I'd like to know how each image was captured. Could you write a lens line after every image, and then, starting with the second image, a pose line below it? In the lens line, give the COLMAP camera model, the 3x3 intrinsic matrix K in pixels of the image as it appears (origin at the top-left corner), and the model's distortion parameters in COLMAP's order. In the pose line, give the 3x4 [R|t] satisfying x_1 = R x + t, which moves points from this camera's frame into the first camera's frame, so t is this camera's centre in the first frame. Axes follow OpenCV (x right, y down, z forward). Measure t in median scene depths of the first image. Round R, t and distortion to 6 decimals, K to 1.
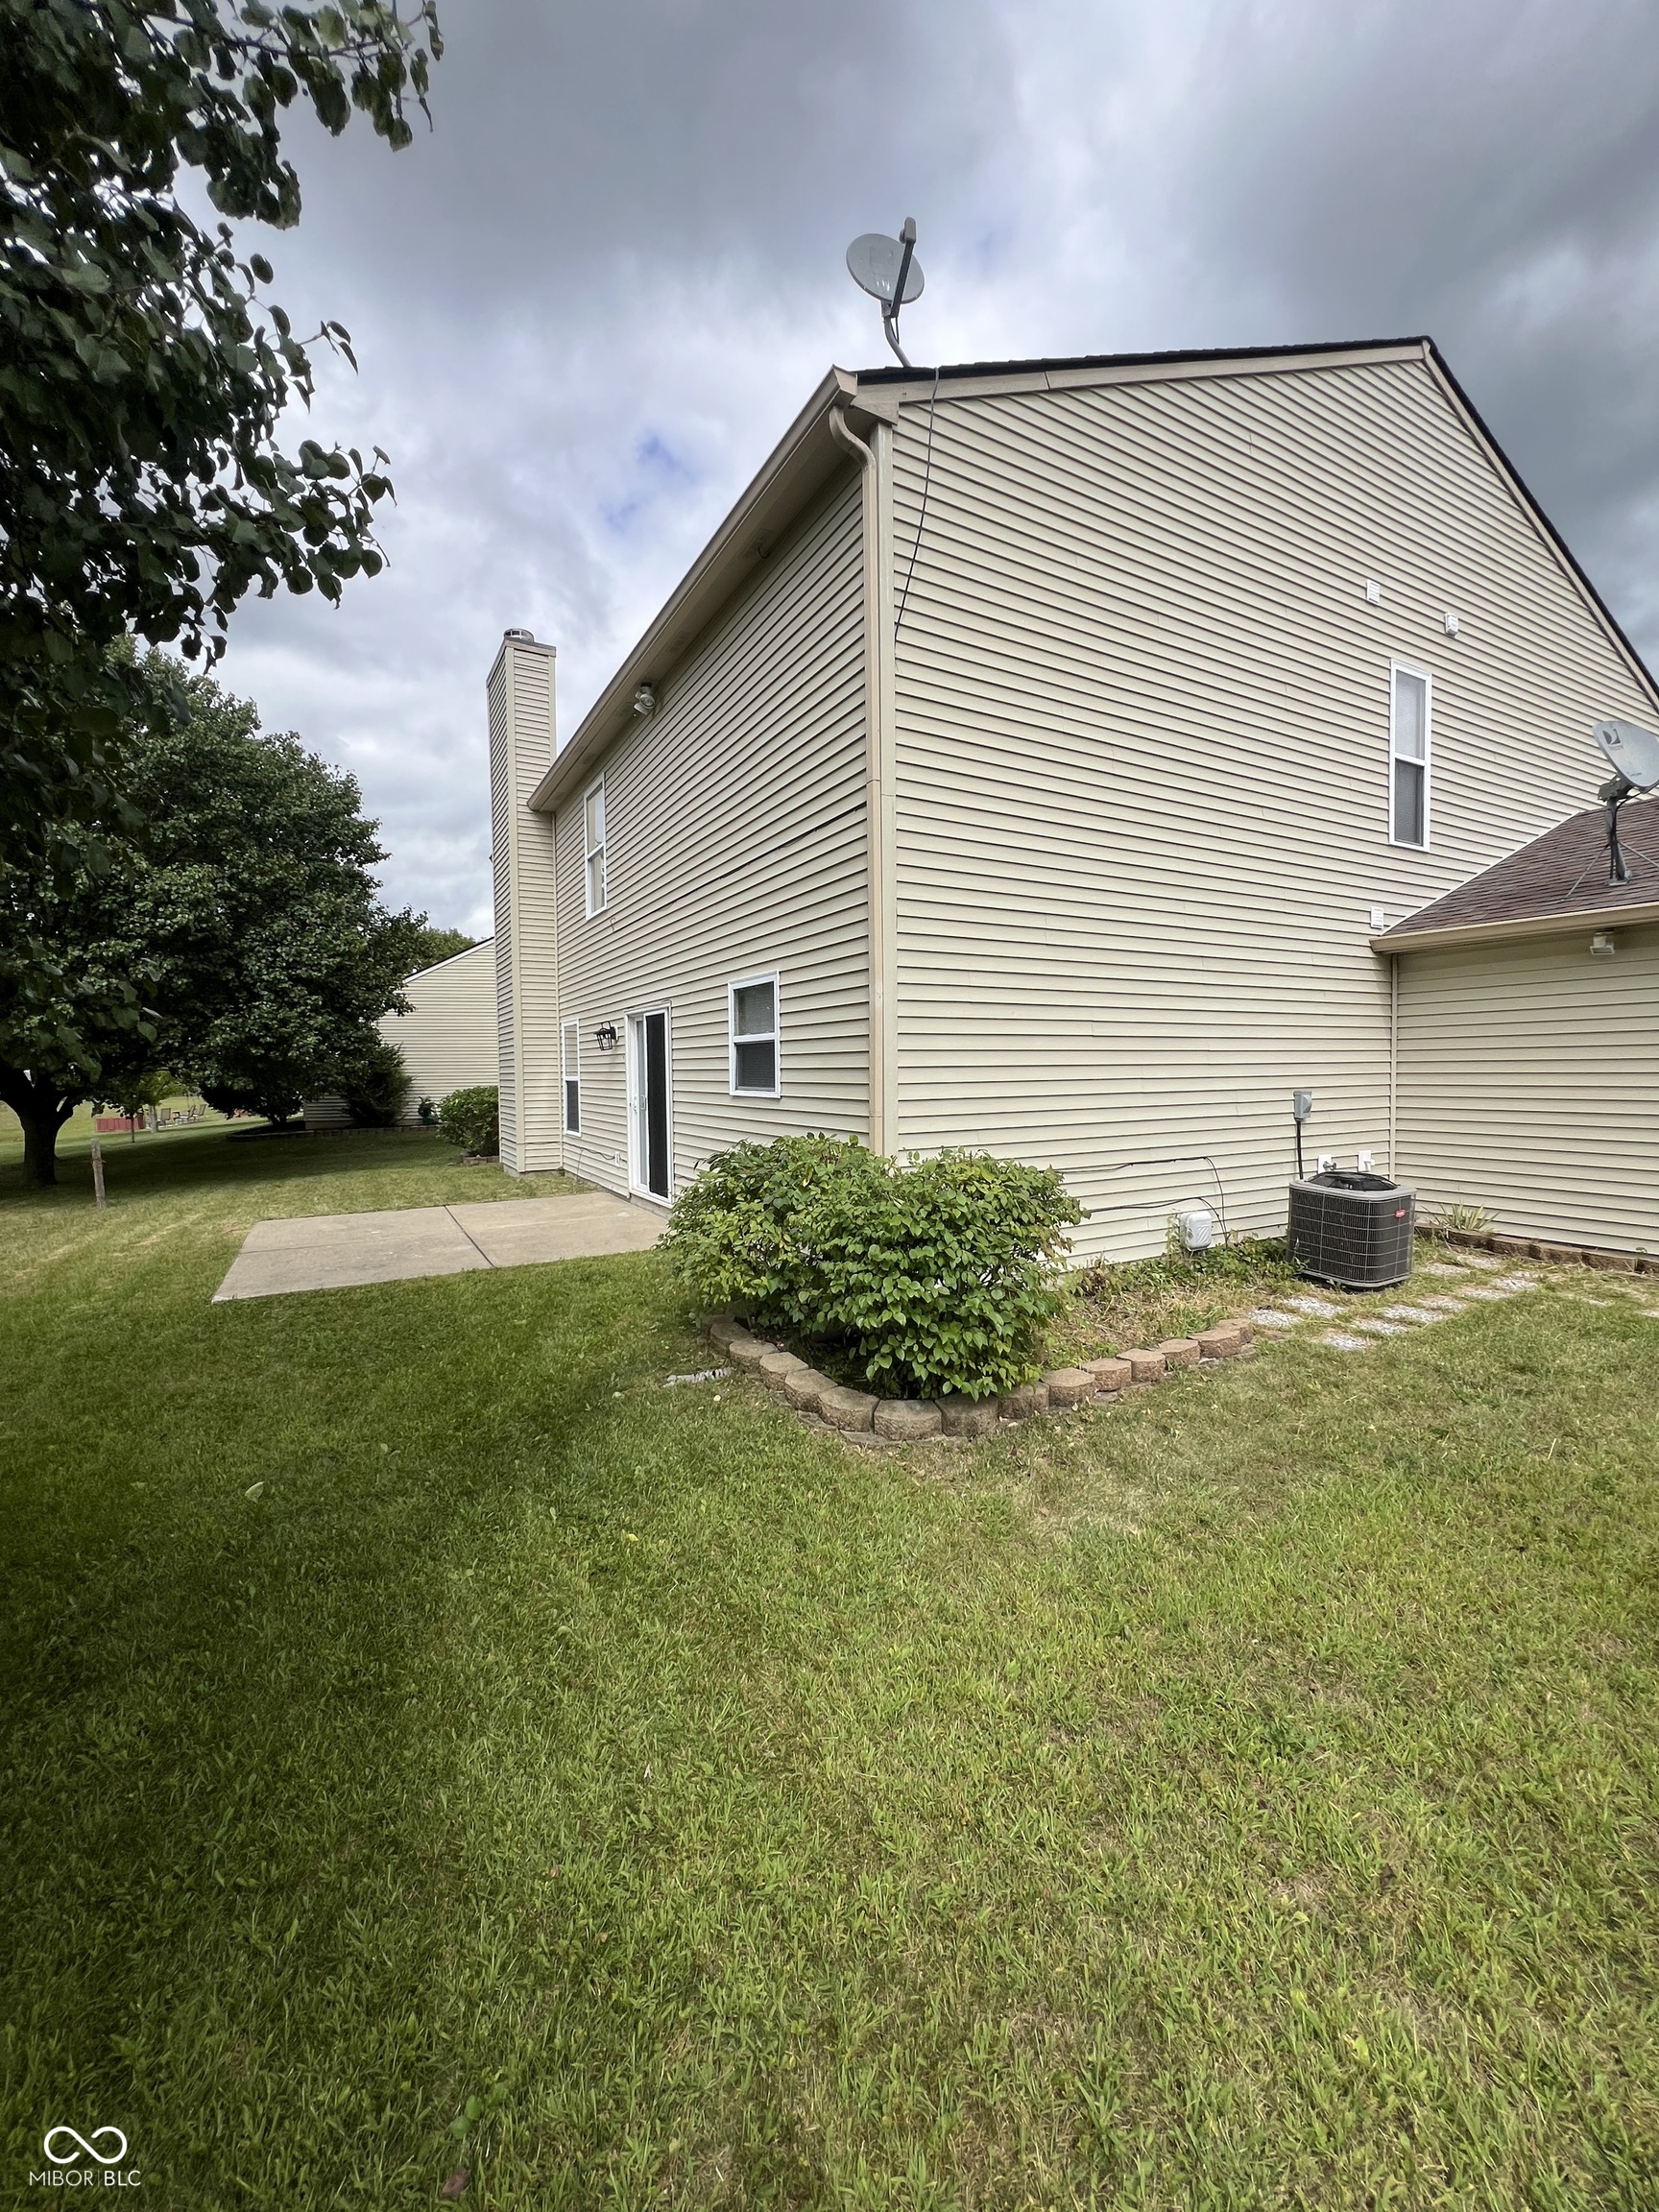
lens RADIAL K [[882.7, 0, 829.5], [0, 882.7, 1106.0], [0, 0, 1]] dist [-0.001484, 0.001402]
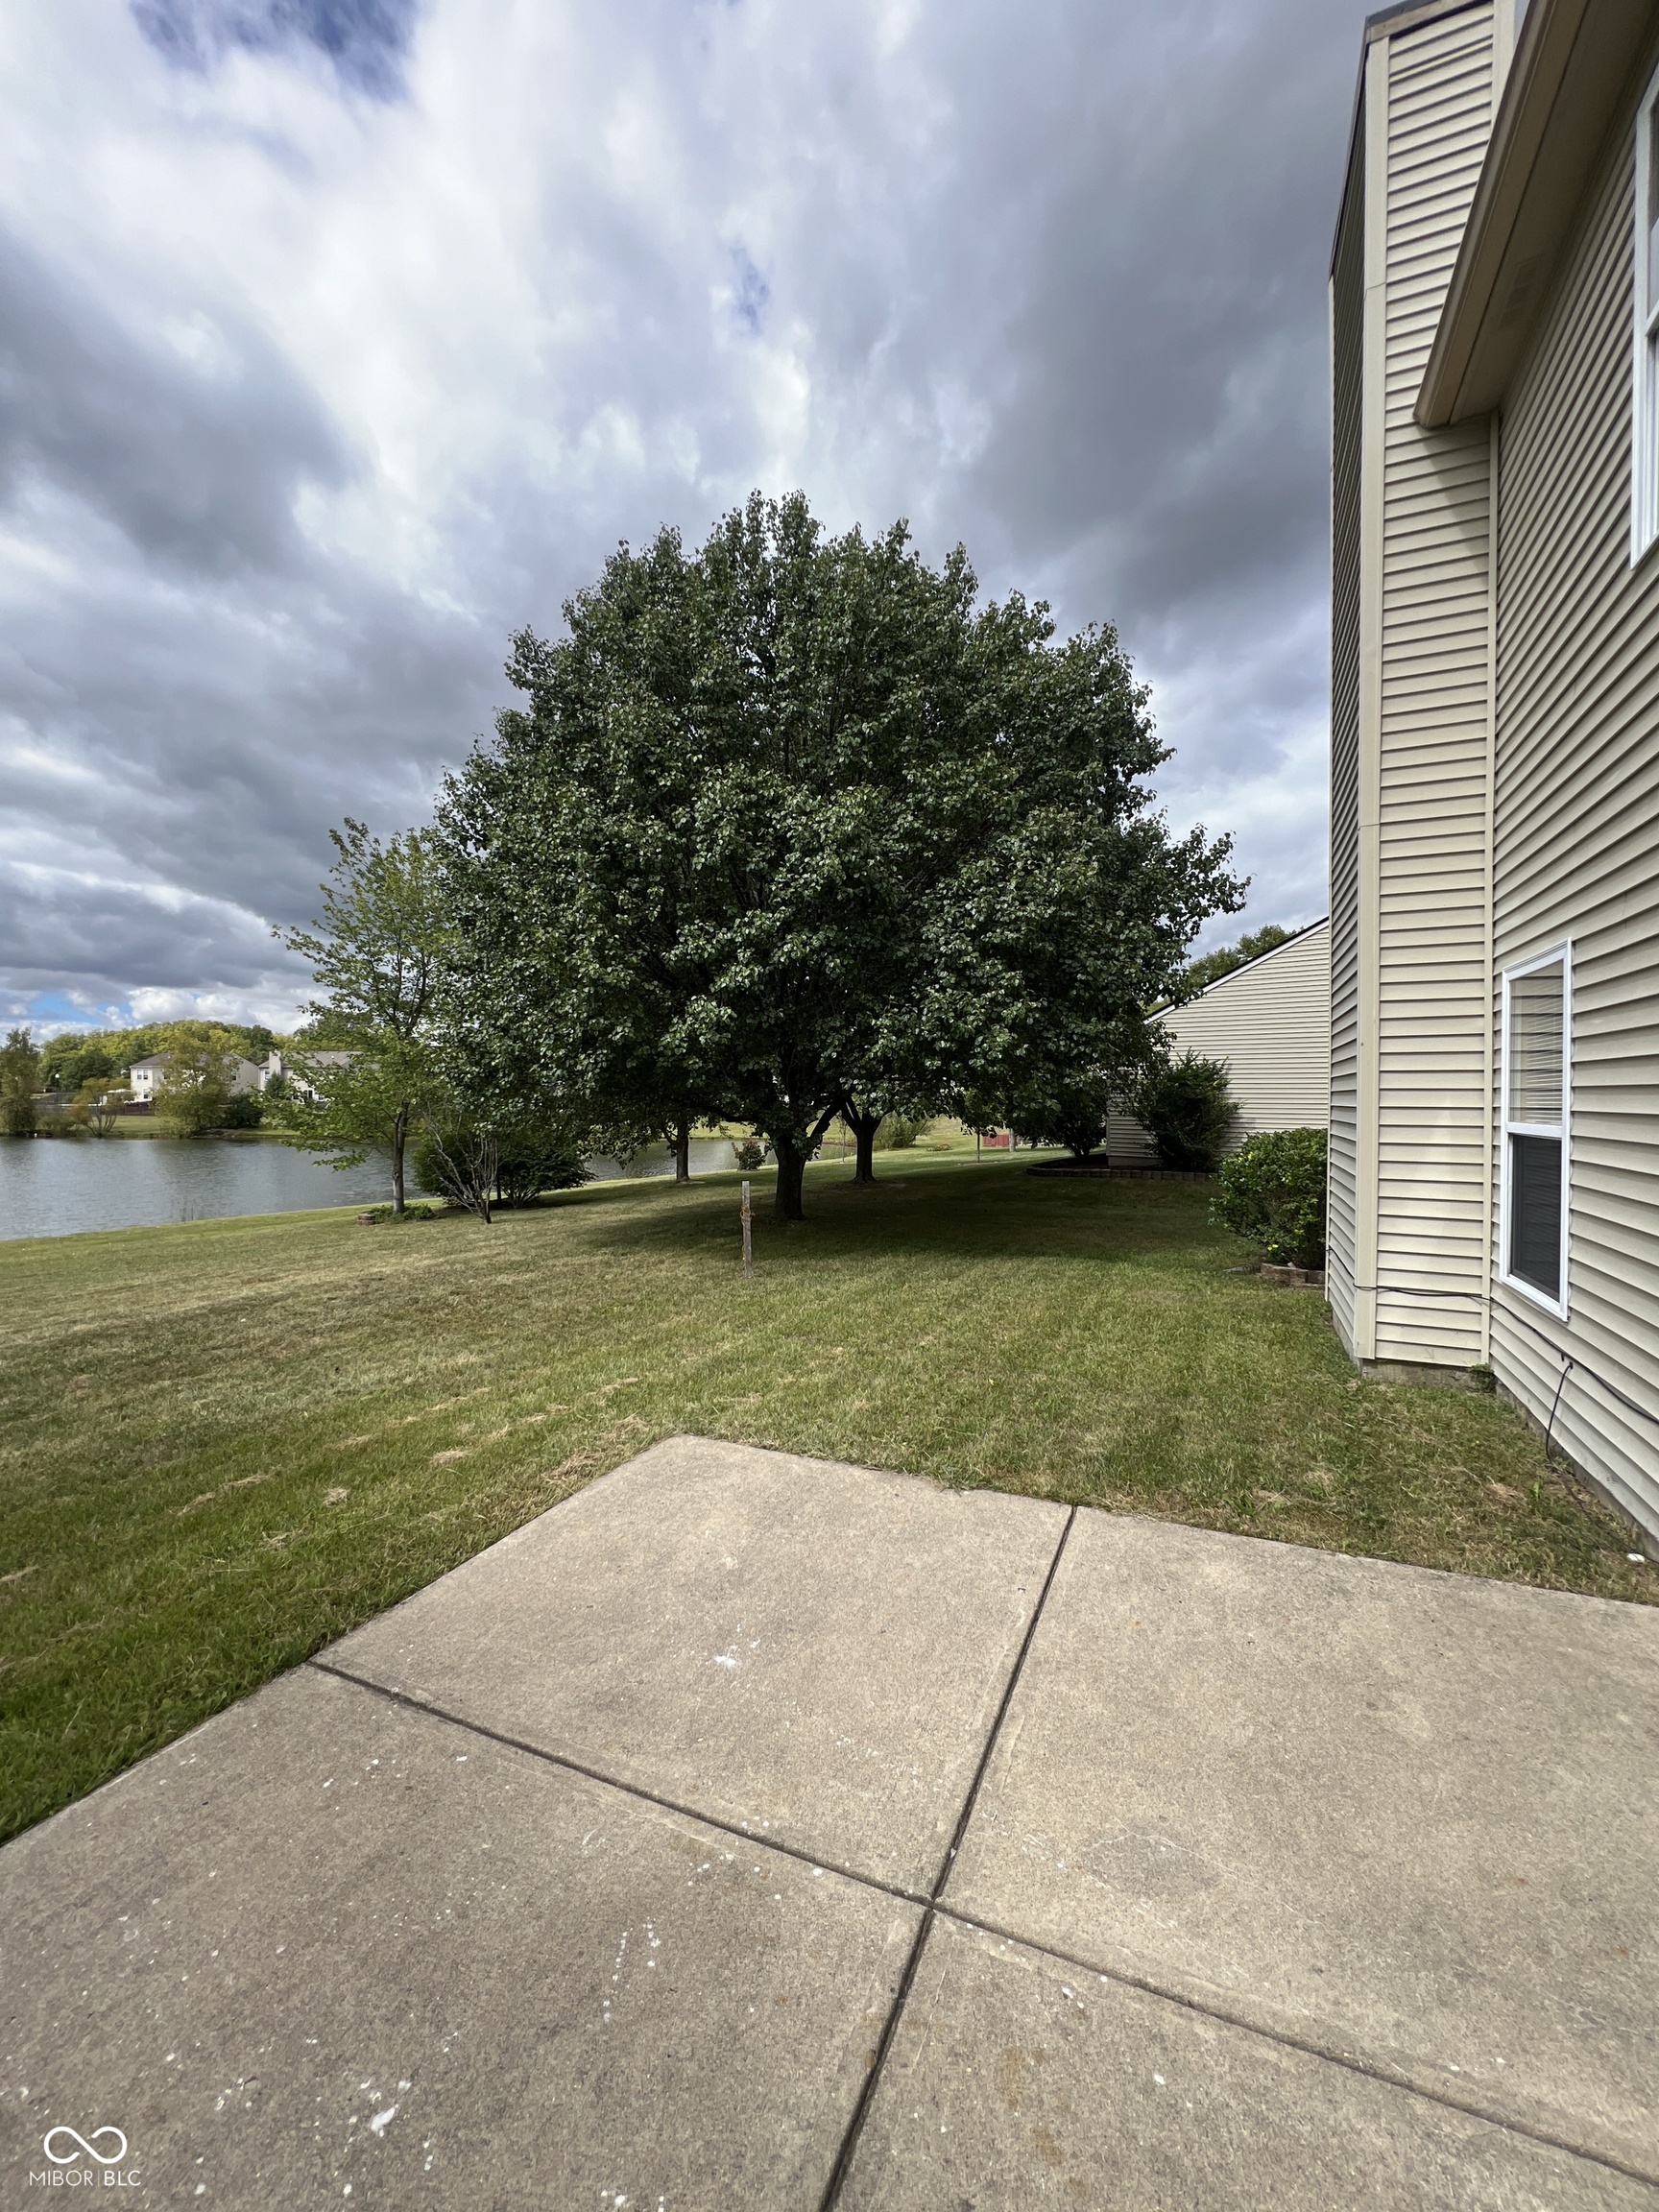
lens RADIAL K [[882.7, 0, 829.5], [0, 882.7, 1106.0], [0, 0, 1]] dist [-0.001484, 0.001402]
pose [[0.595931, 0.018463, -0.802824, -0.167761], [-0.040227, 0.999167, -0.006881, -0.022871], [0.802028, 0.036396, 0.596177, 0.544921]]
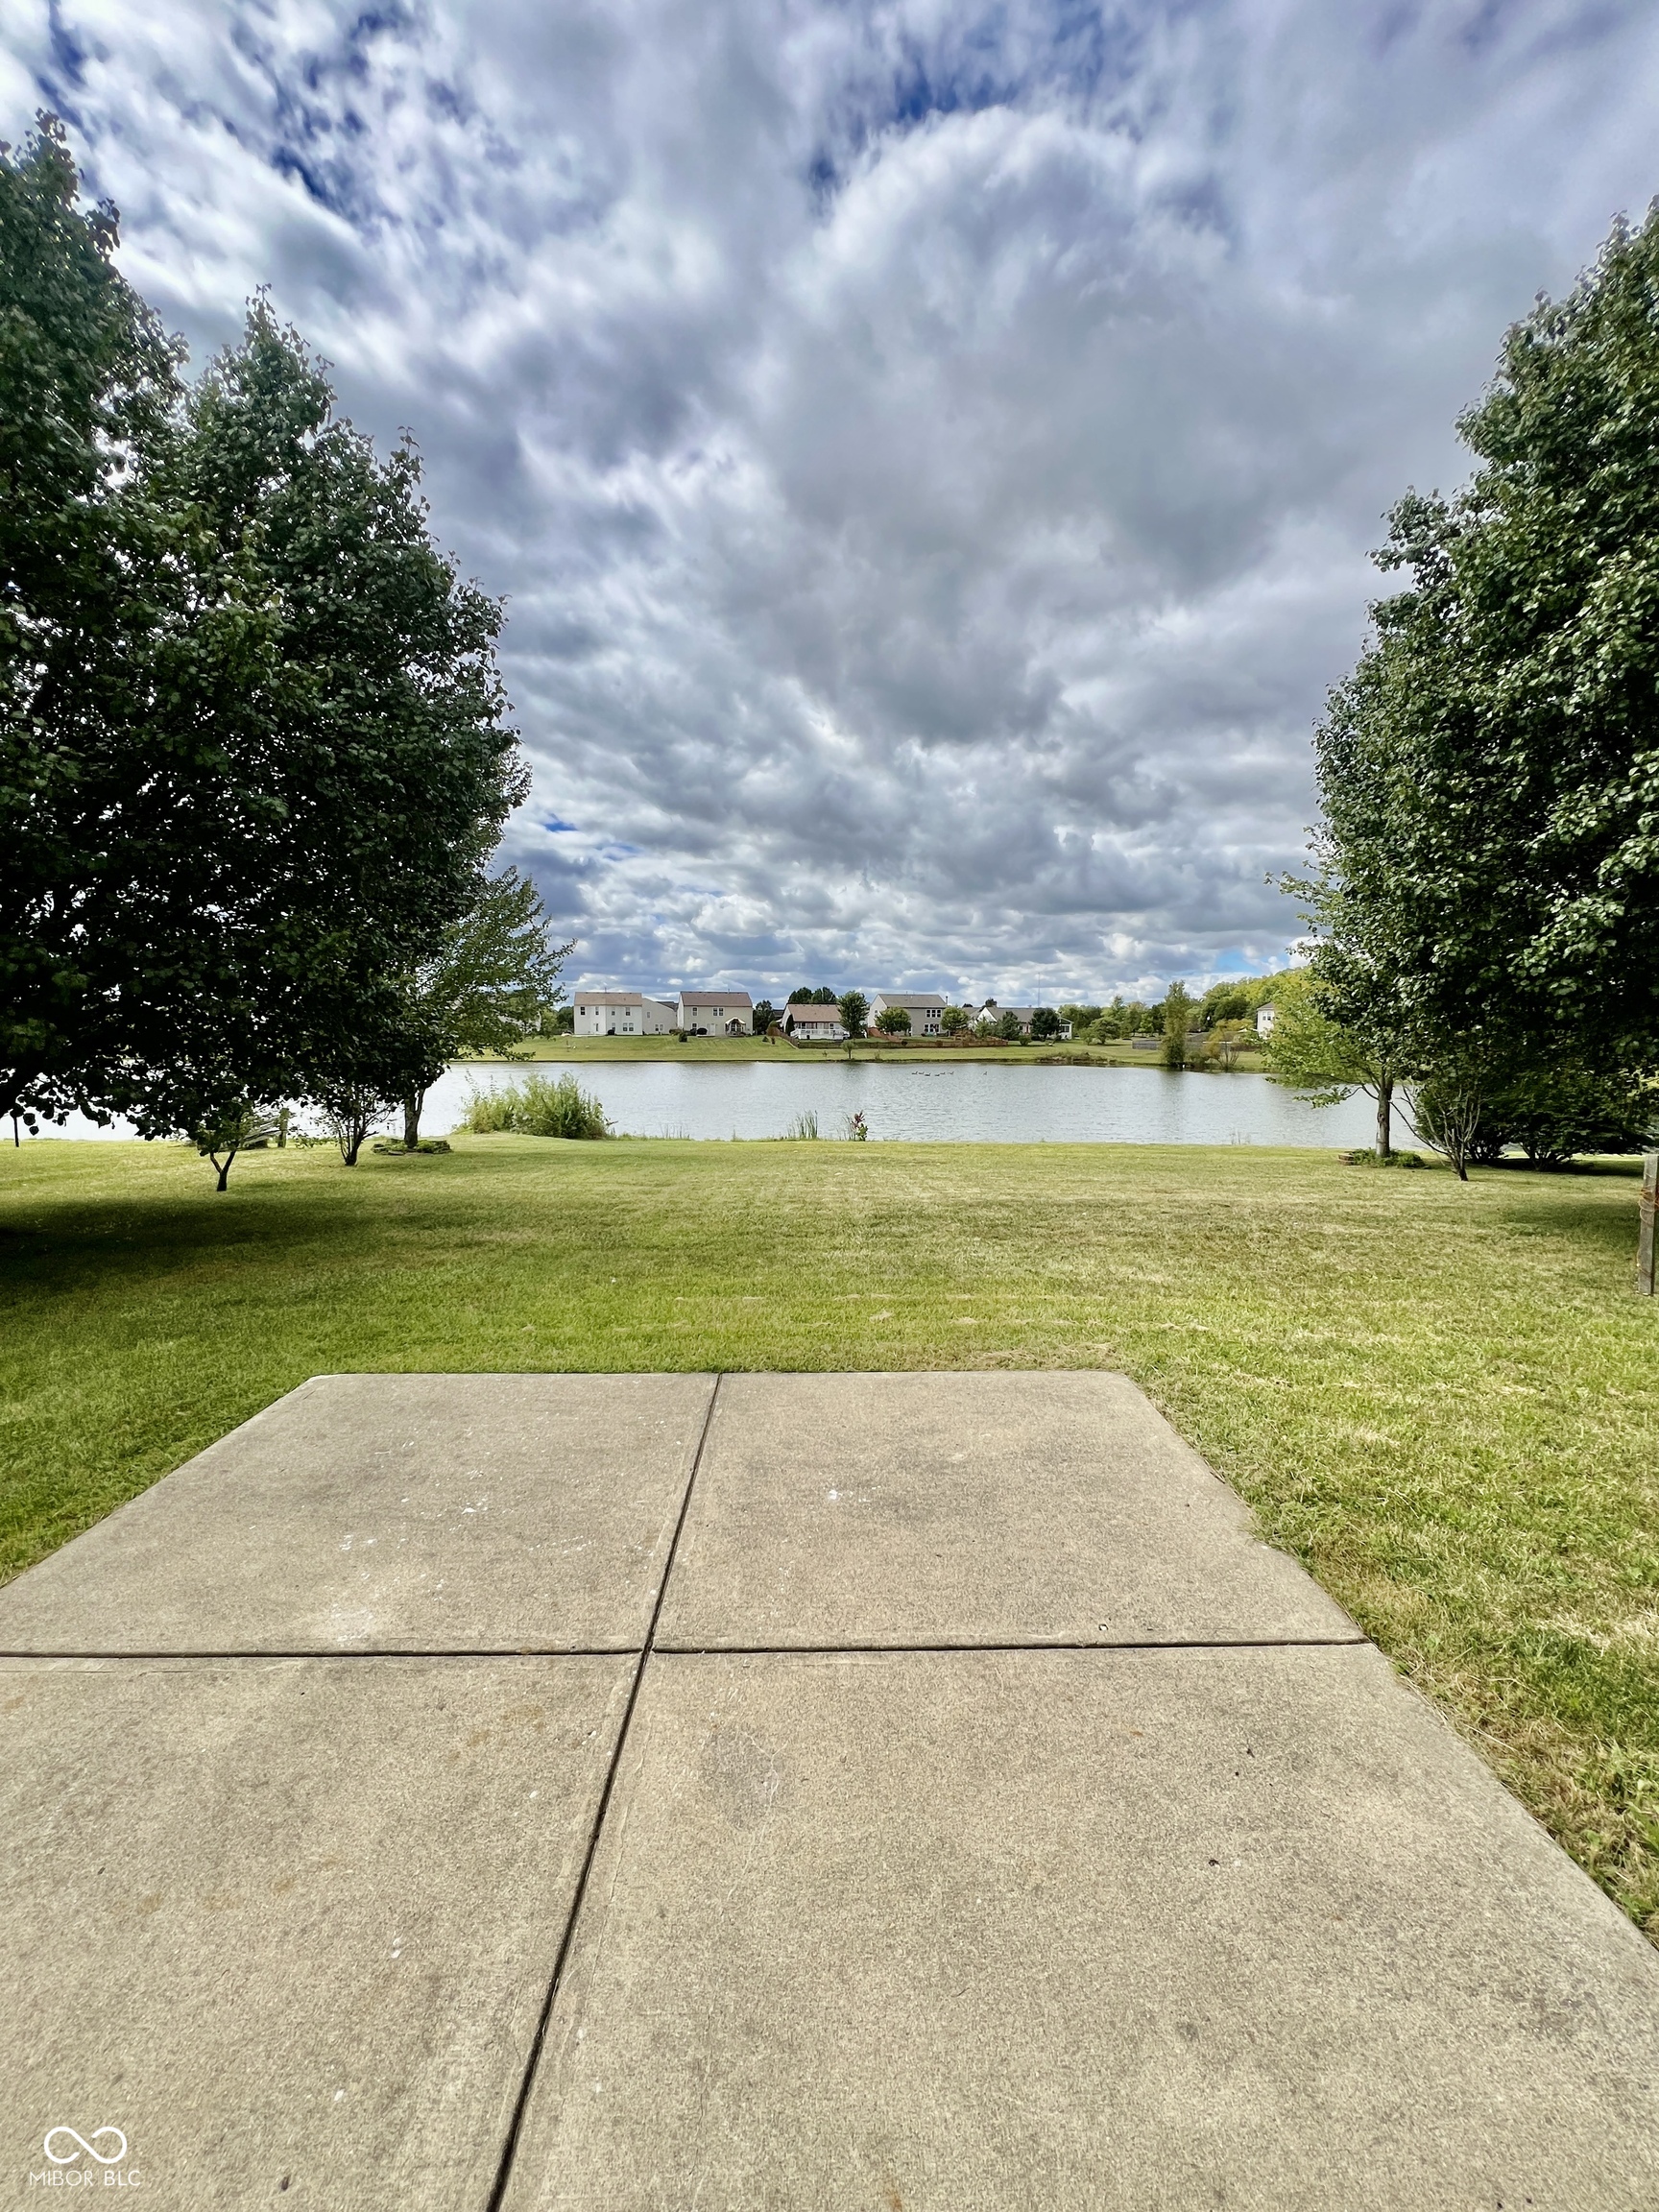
lens RADIAL K [[882.7, 0, 829.5], [0, 882.7, 1106.0], [0, 0, 1]] dist [-0.001484, 0.001402]
pose [[-0.473643, 0.079487, -0.877123, -0.139020], [-0.032722, 0.993643, 0.107716, -0.028291], [0.880109, 0.079720, -0.468031, 0.740303]]
